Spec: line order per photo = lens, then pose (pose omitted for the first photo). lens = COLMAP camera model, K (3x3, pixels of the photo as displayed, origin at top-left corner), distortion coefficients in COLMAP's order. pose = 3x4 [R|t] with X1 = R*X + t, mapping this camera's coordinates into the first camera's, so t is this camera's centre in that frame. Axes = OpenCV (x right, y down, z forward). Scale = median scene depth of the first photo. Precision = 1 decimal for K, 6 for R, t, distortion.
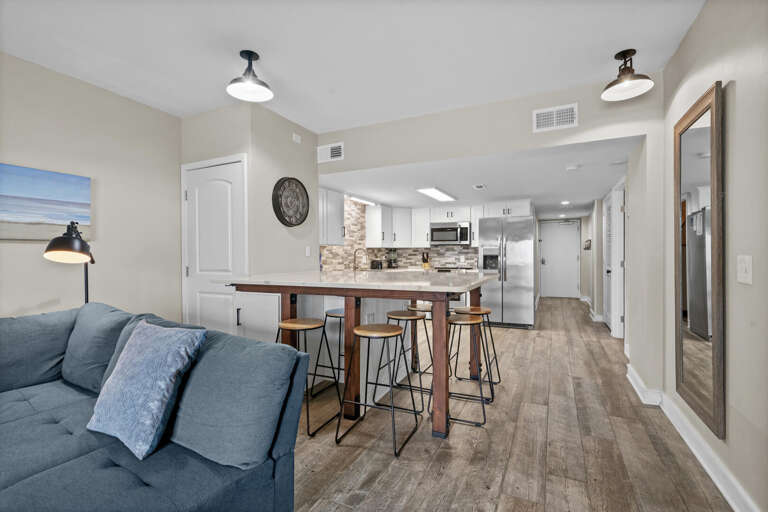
lens RADIAL K [[371.0, 0, 383.6], [0, 371.0, 258.3], [0, 0, 1]] dist [0.015959, 0.000224]
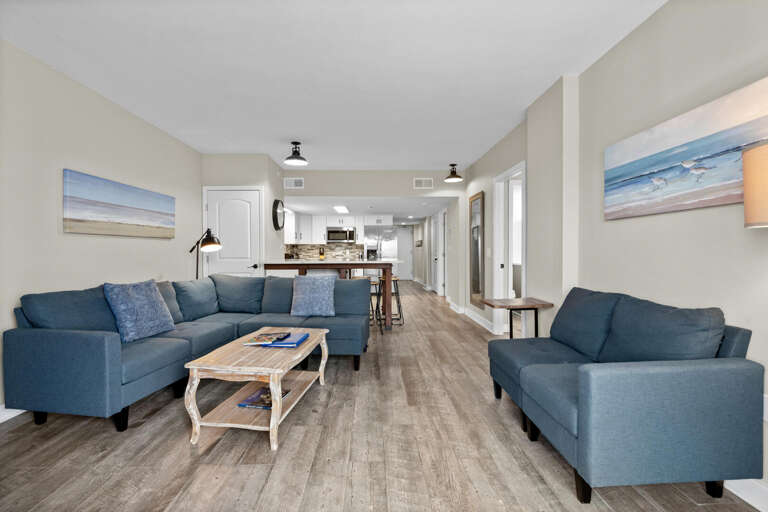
lens RADIAL K [[360.6, 0, 394.1], [0, 360.6, 252.4], [0, 0, 1]] dist [0.000011, -0.000018]
pose [[0.886997, -0.000185, 0.461776, -0.292723], [0.003873, 0.999968, -0.007039, 0.012383], [-0.461759, 0.008032, 0.886969, -0.336896]]
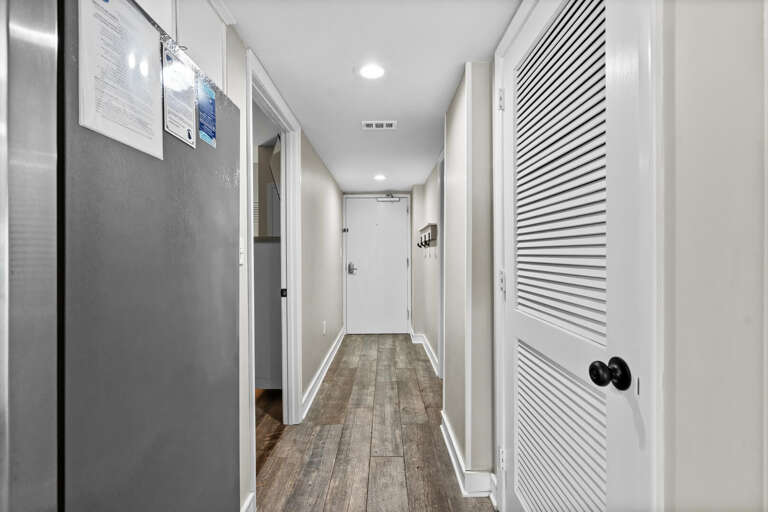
lens RADIAL K [[360.6, 0, 394.1], [0, 360.6, 252.4], [0, 0, 1]] dist [0.000011, -0.000018]
pose [[0.898317, 0.001182, 0.439346, 0.420951], [0.004277, 0.999925, -0.011436, -0.015002], [-0.439327, 0.012153, 0.898245, 0.826610]]
